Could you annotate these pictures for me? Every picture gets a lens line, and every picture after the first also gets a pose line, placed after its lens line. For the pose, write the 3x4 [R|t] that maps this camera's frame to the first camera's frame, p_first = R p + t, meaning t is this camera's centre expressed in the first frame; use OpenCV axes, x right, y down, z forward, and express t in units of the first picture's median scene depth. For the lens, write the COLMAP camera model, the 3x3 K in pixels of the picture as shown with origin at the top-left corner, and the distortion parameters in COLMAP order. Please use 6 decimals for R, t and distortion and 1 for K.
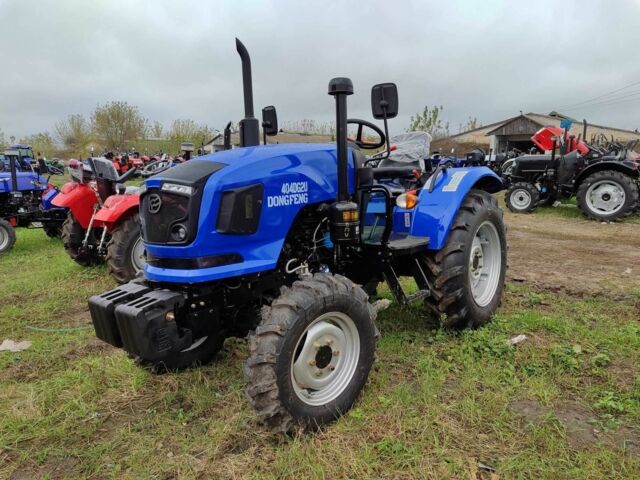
lens RADIAL K [[463.0, 0, 318.5], [0, 463.0, 246.8], [0, 0, 1]] dist [-0.004976, -0.004891]
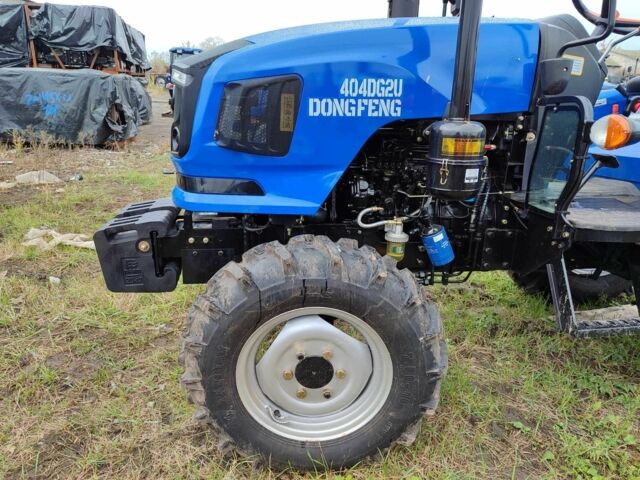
lens RADIAL K [[463.0, 0, 318.5], [0, 463.0, 246.8], [0, 0, 1]] dist [-0.004976, -0.004891]
pose [[0.751267, 0.243259, -0.613533, 0.318918], [-0.147350, 0.967954, 0.203353, -0.042053], [0.643339, -0.062369, 0.763037, 0.505038]]
